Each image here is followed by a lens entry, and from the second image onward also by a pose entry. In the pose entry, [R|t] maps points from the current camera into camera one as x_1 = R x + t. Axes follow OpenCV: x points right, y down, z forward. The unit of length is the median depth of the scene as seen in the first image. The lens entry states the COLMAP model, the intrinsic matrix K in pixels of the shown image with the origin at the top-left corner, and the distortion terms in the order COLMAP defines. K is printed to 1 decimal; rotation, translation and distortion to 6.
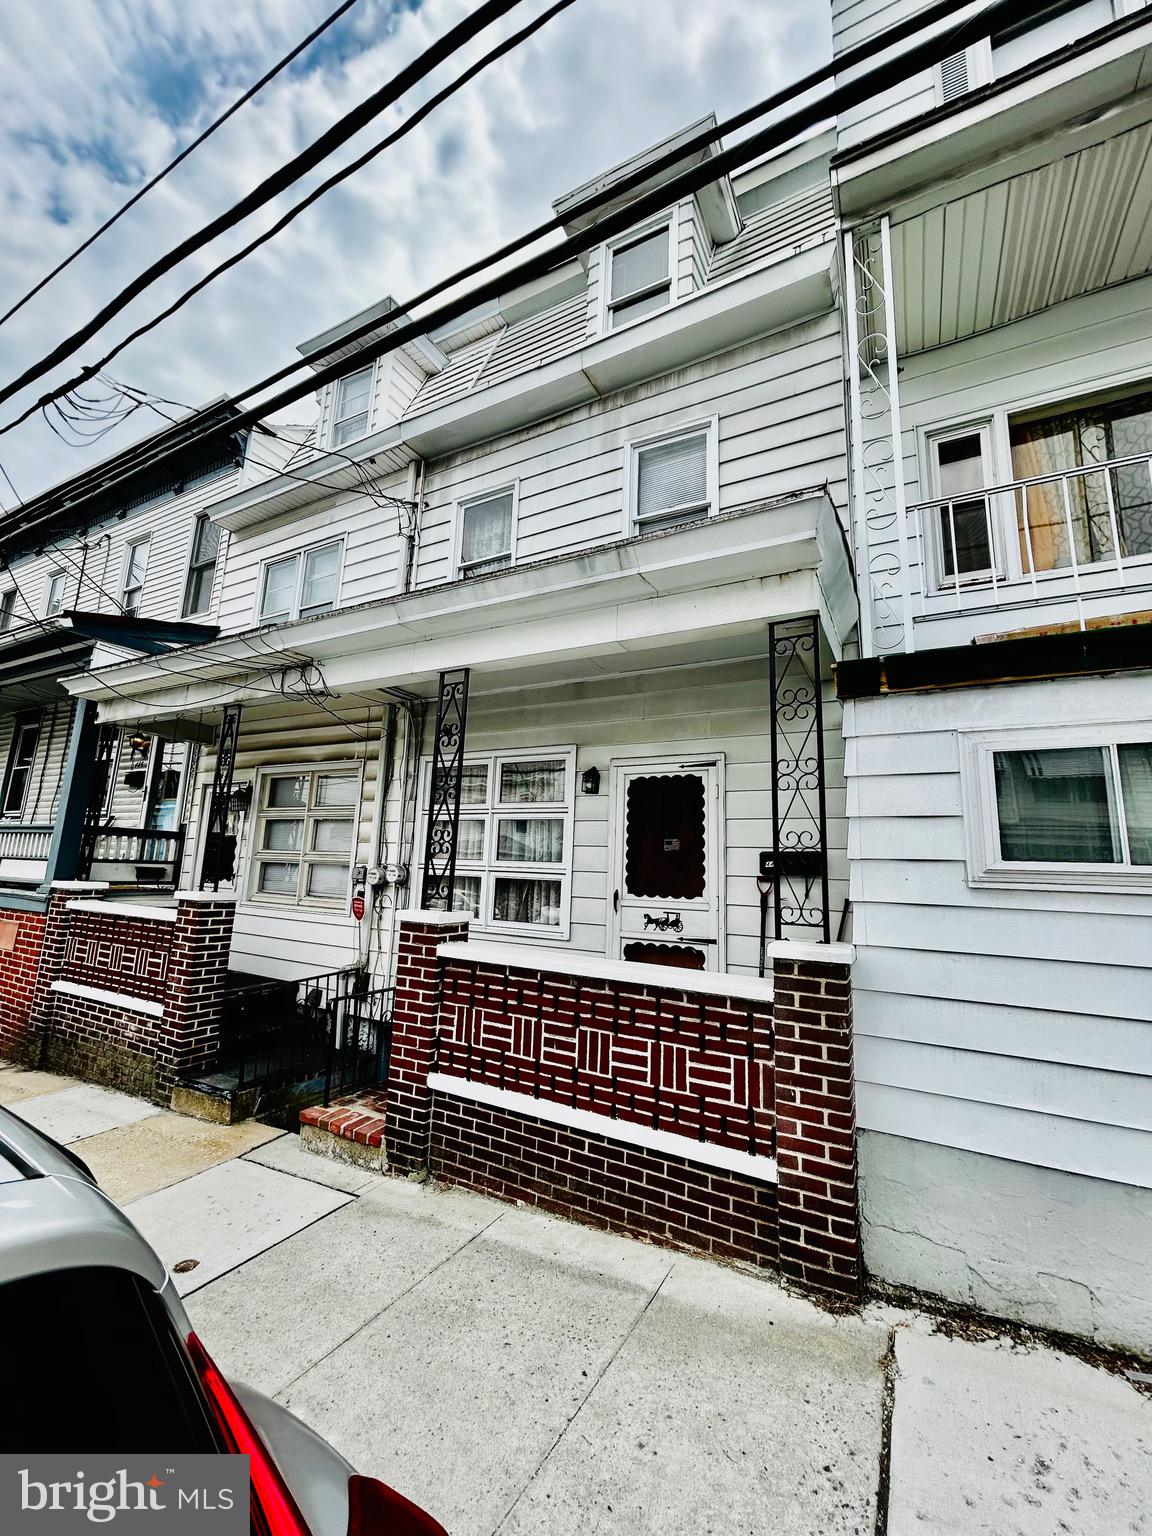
lens RADIAL K [[614.2, 0, 570.6], [0, 614.2, 761.3], [0, 0, 1]] dist [-0.000337, 0.000889]
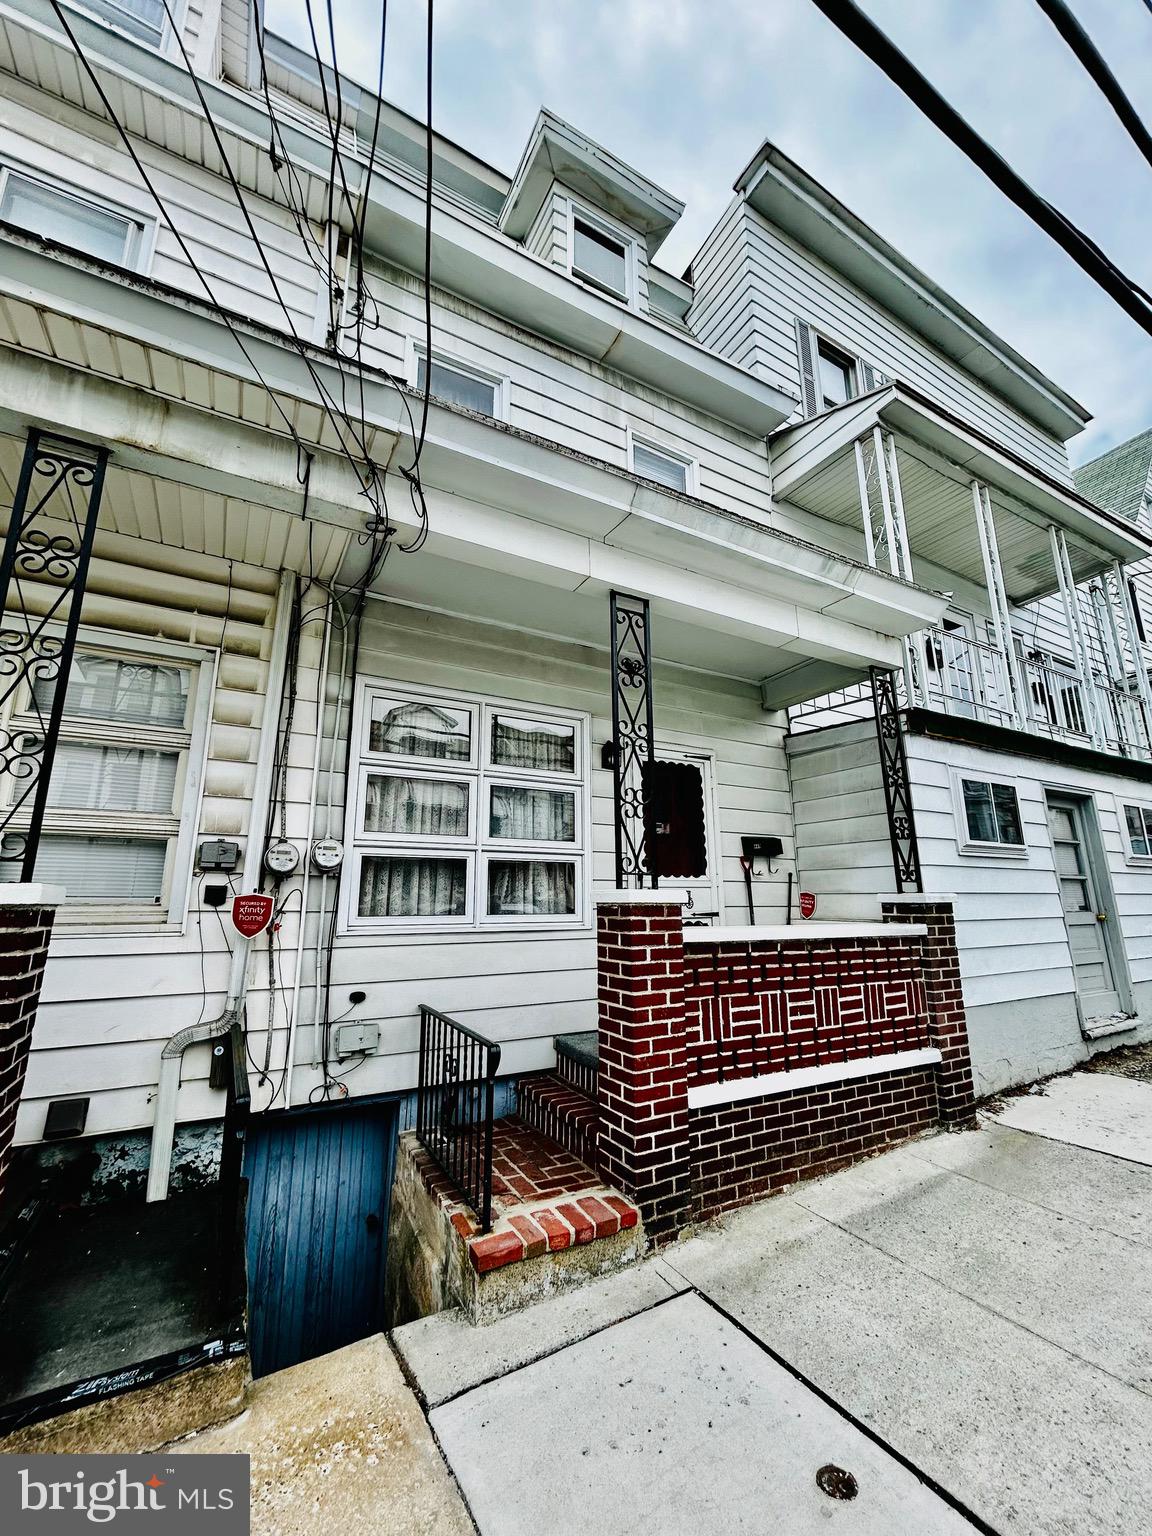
lens RADIAL K [[614.2, 0, 570.6], [0, 614.2, 761.3], [0, 0, 1]] dist [-0.000337, 0.000889]
pose [[0.536142, 0.150079, 0.830679, -1.083186], [-0.128795, 0.987090, -0.095210, 0.192198], [-0.834244, -0.055941, 0.548550, 0.751697]]
